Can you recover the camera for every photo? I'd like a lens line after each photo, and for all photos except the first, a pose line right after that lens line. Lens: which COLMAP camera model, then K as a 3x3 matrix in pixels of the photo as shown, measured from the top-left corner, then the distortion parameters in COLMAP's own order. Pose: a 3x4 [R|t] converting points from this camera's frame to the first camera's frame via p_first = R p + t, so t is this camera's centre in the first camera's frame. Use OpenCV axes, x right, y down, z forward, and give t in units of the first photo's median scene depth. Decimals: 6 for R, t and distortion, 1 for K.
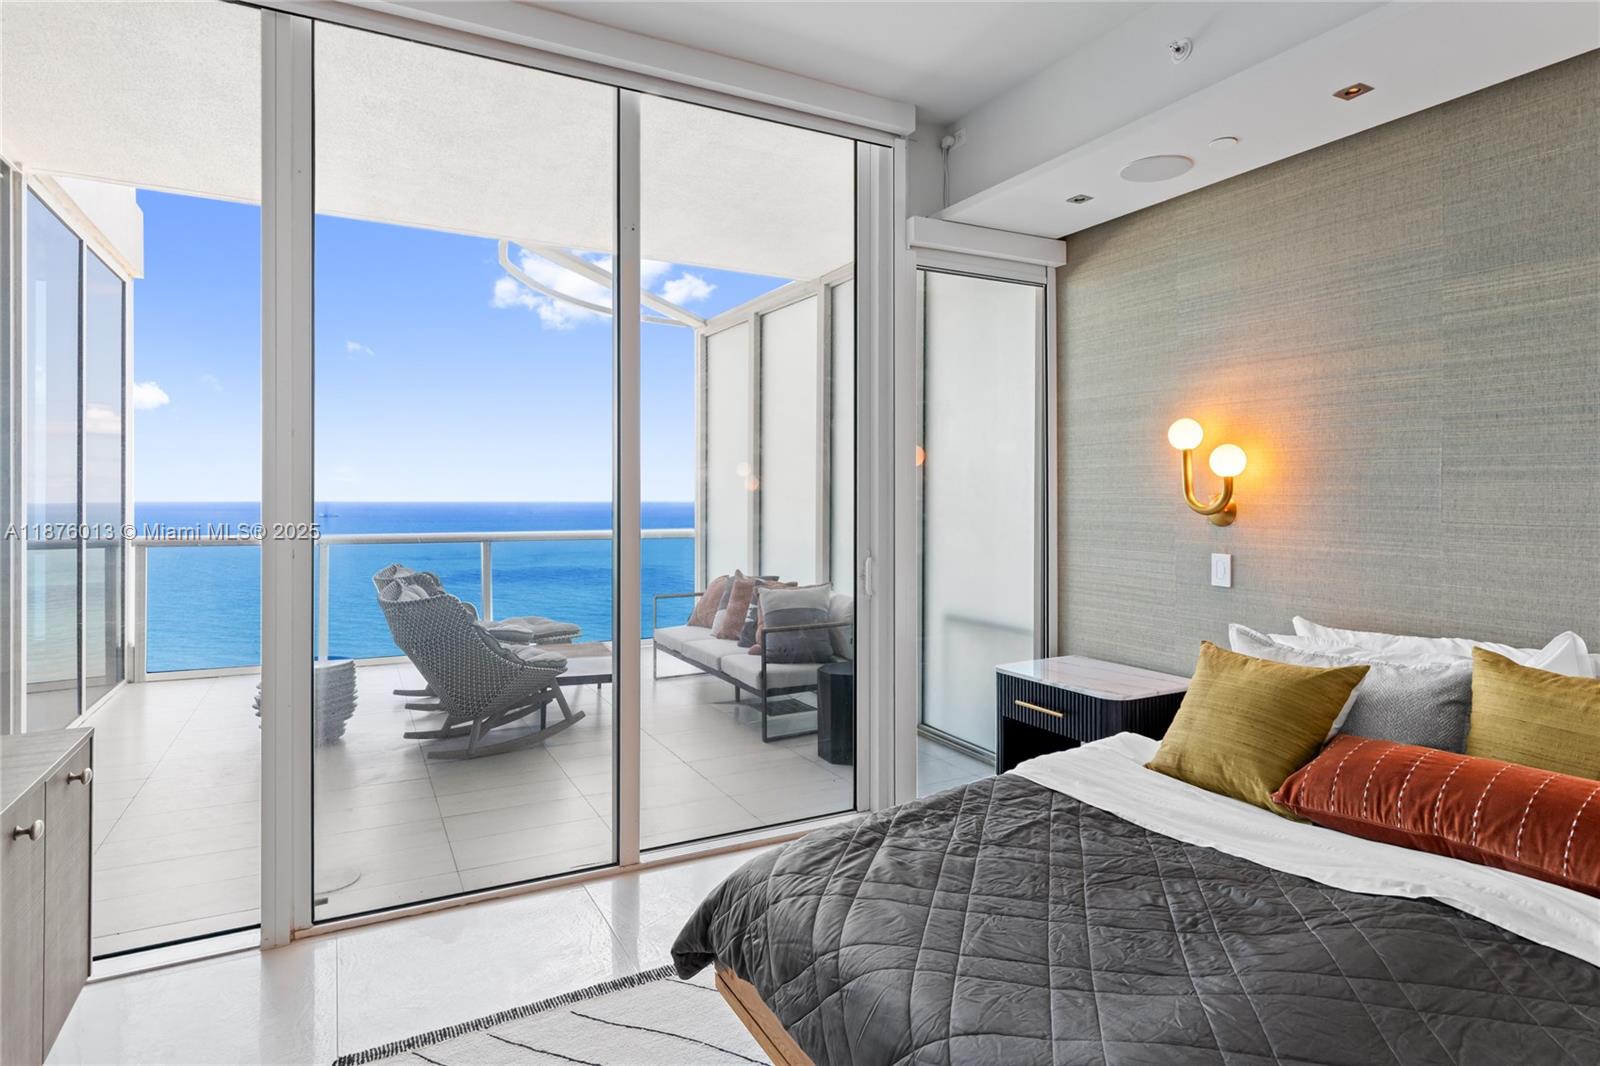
lens RADIAL K [[863.3, 0, 818.7], [0, 863.3, 500.8], [0, 0, 1]] dist [0.001517, 0.000555]
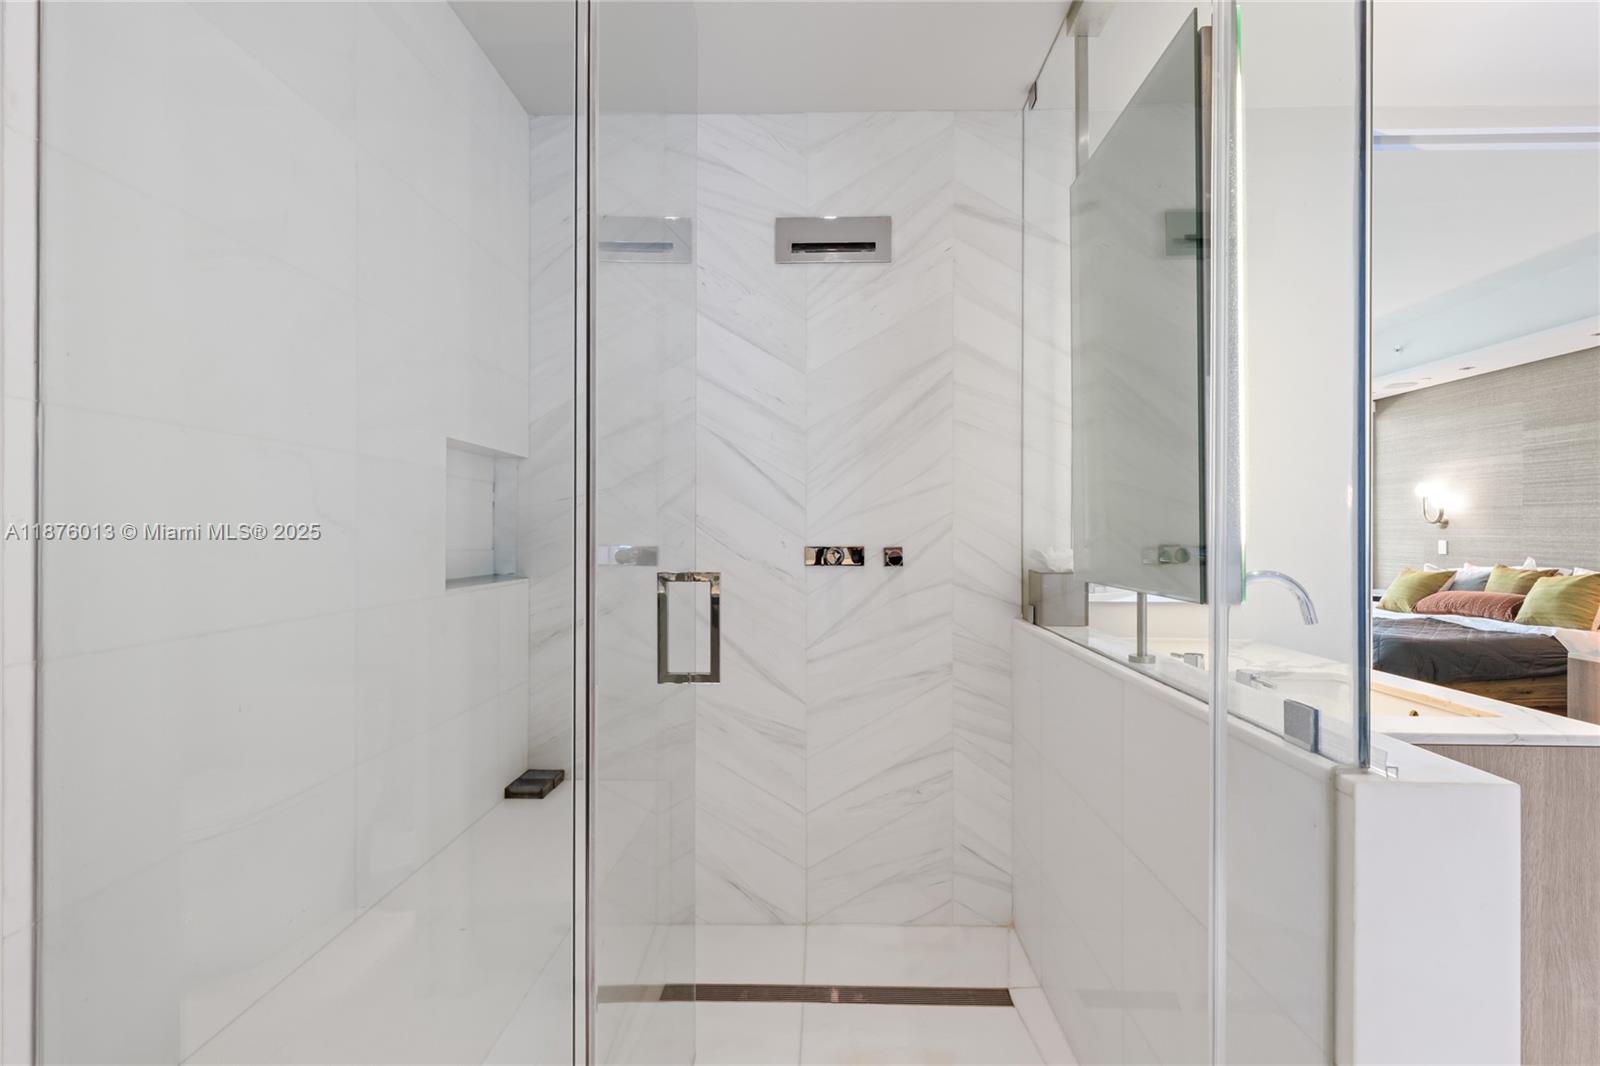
lens RADIAL K [[711.9, 0, 818.5], [0, 711.9, 531.9], [0, 0, 1]] dist [0.001778, -0.000067]
pose [[0.855816, -0.001931, -0.517276, 0.014661], [-0.000143, 0.999992, -0.003968, 0.046594], [0.517280, 0.003470, 0.855809, -1.554638]]
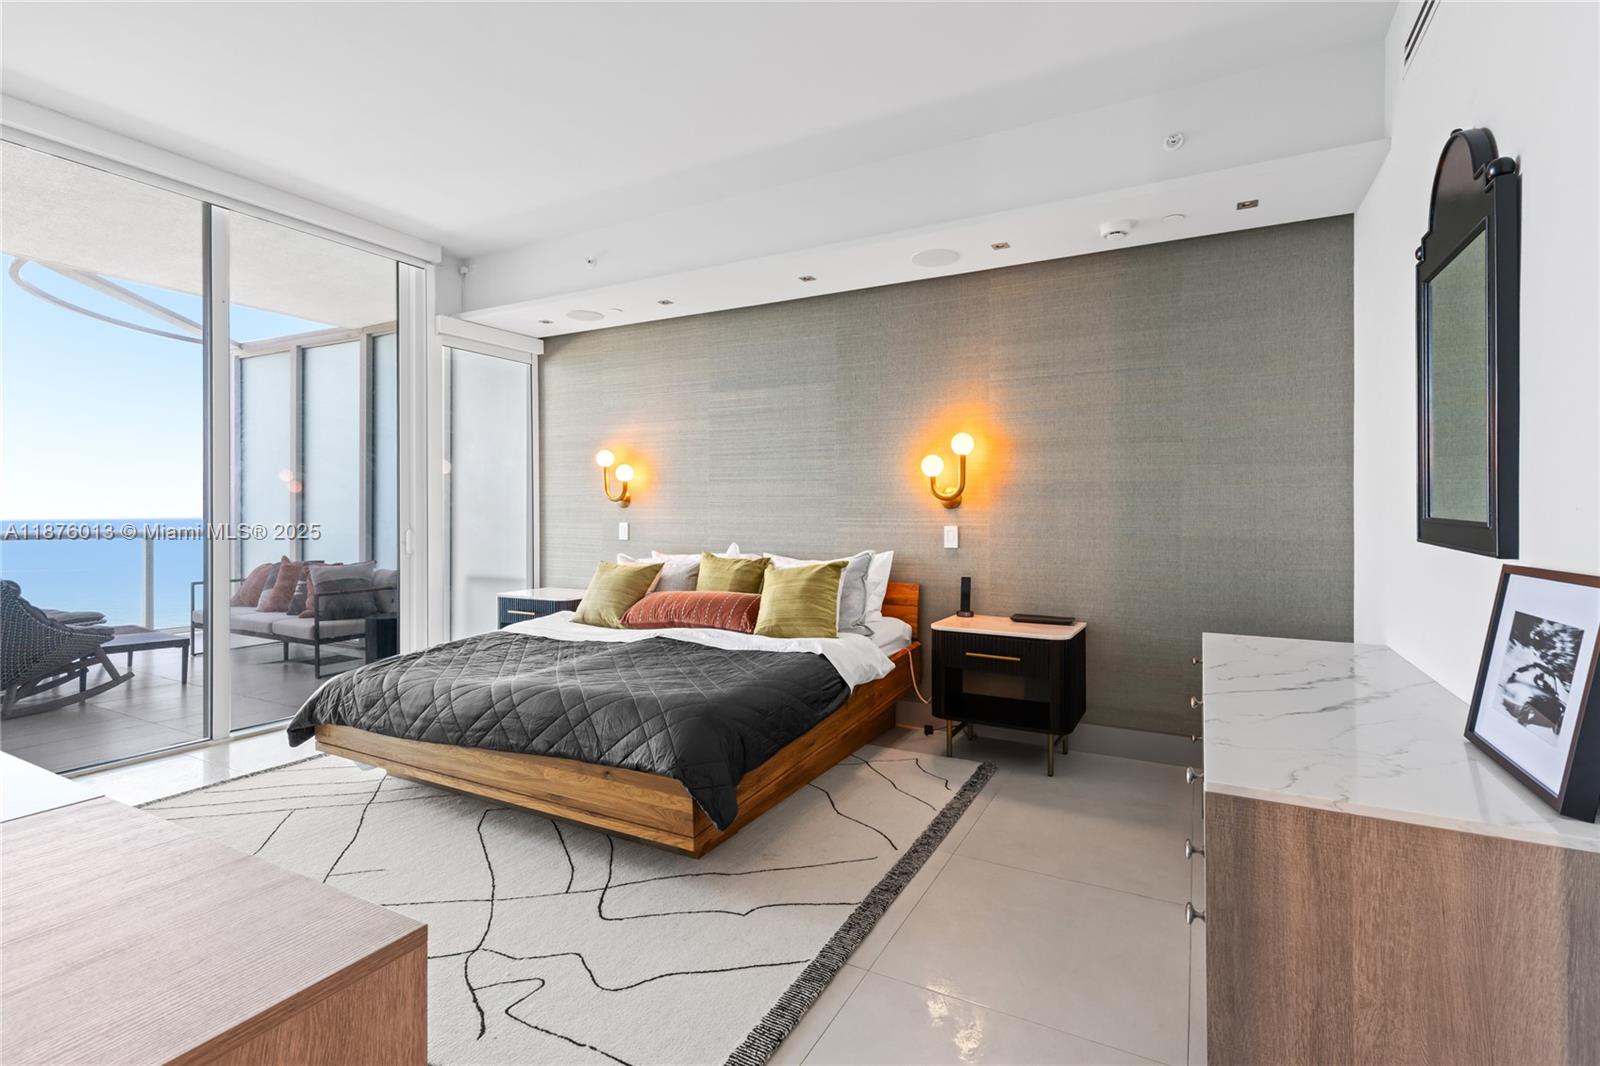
lens RADIAL K [[722.5, 0, 812.3], [0, 722.5, 514.7], [0, 0, 1]] dist [0.008351, -0.000412]
pose [[0.840005, -0.002377, 0.542573, -0.044577], [0.002529, 0.999997, 0.000467, 0.044948], [-0.542572, 0.000980, 0.840009, -0.552281]]
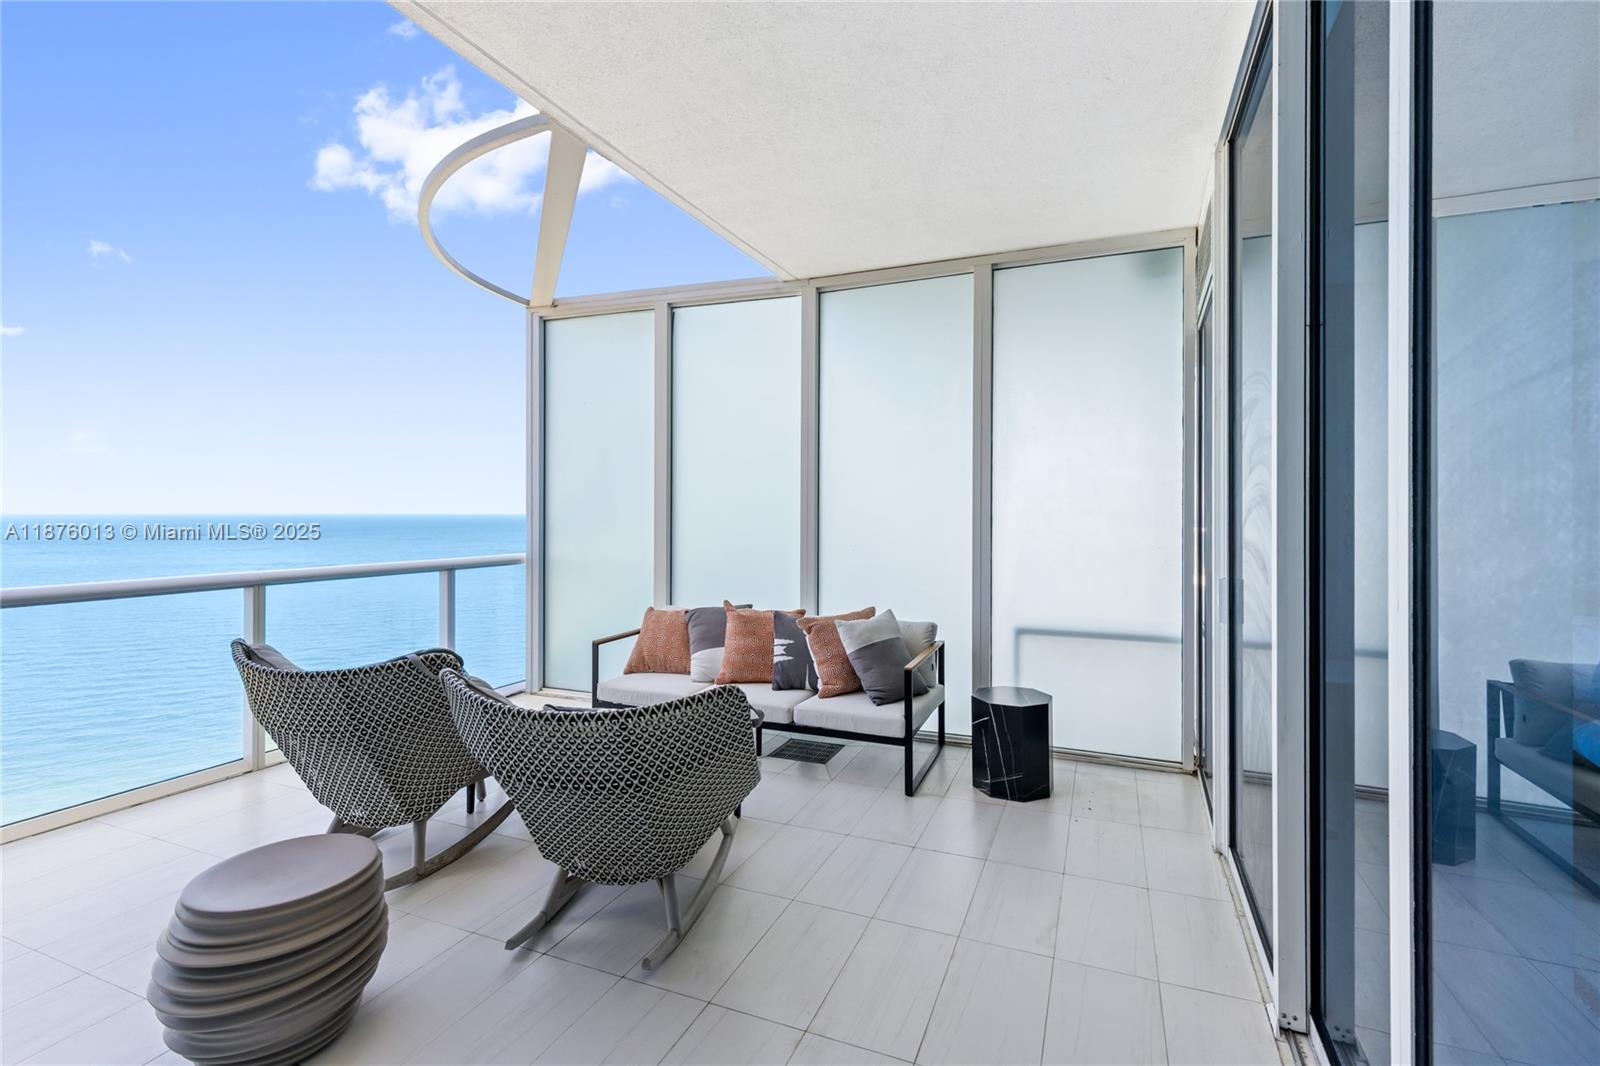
lens RADIAL K [[718.7, 0, 805.1], [0, 718.7, 513.1], [0, 0, 1]] dist [0.004893, -0.000239]
pose [[0.776829, 0.003280, 0.629703, -0.952599], [-0.003935, 0.999992, -0.000355, -0.012654], [-0.629700, -0.002202, 0.776836, 0.785838]]
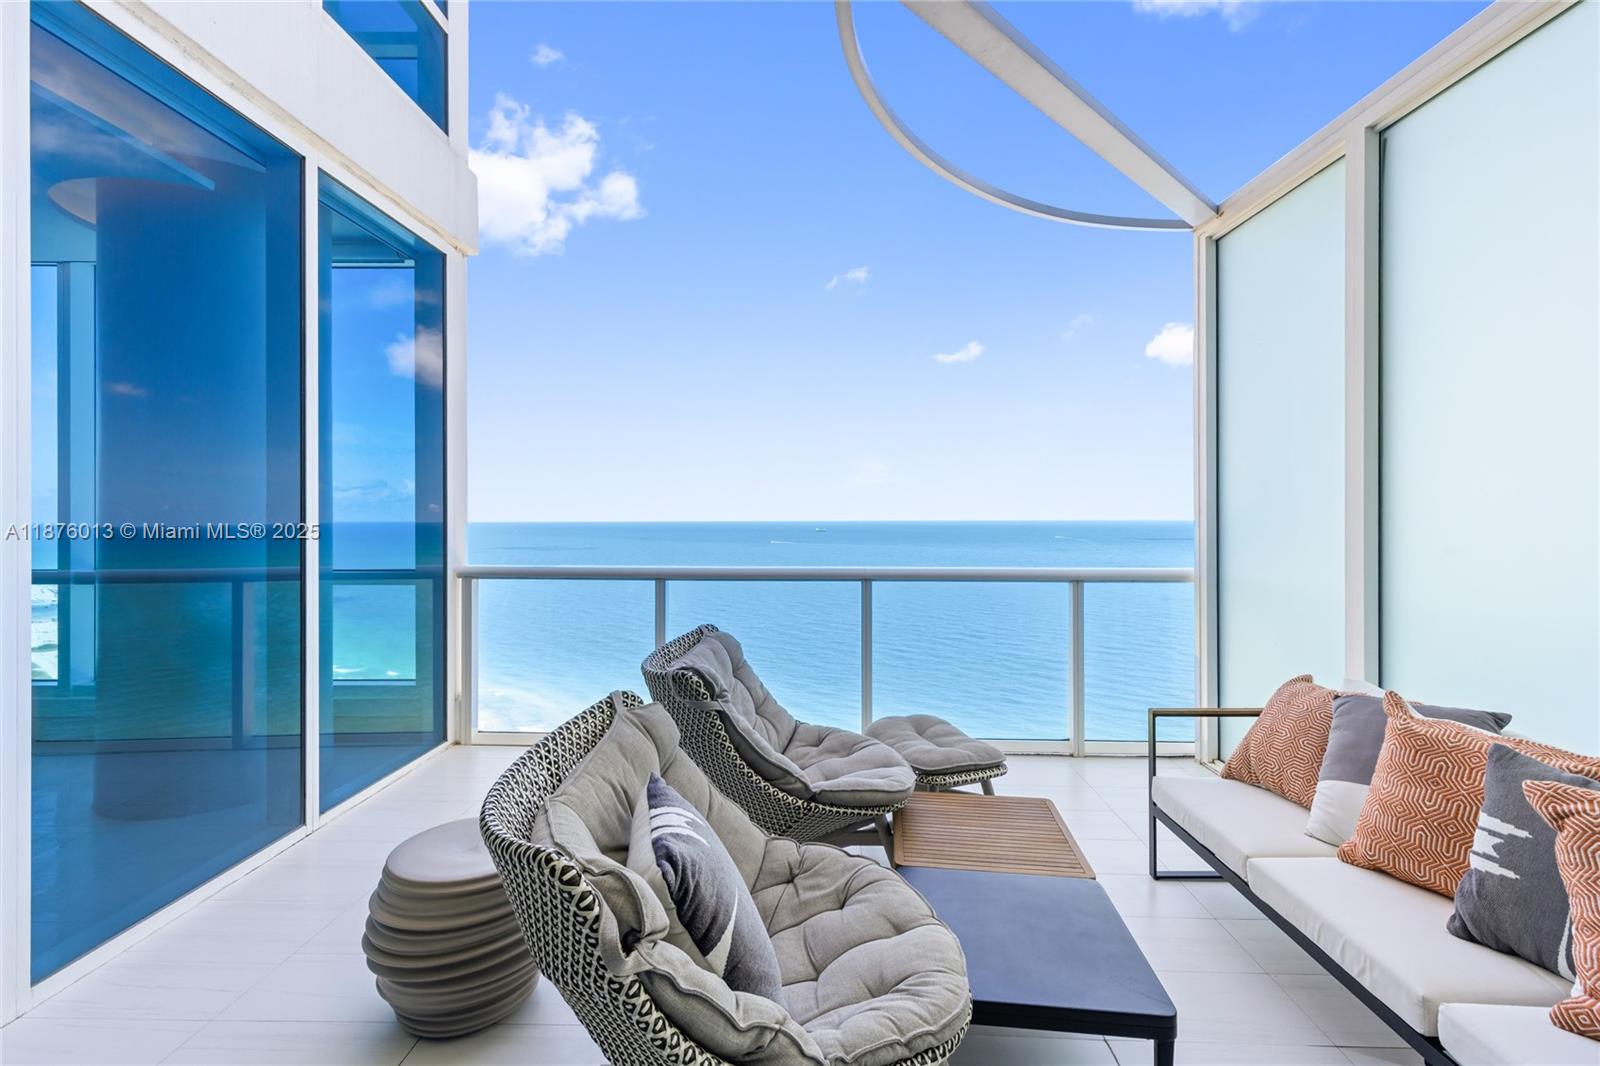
lens RADIAL K [[722.5, 0, 812.3], [0, 722.5, 514.7], [0, 0, 1]] dist [0.008351, -0.000412]
pose [[0.863829, -0.005292, -0.503758, -0.310073], [0.004409, 0.999986, -0.002945, -0.006297], [0.503767, 0.000323, 0.863840, 1.122201]]
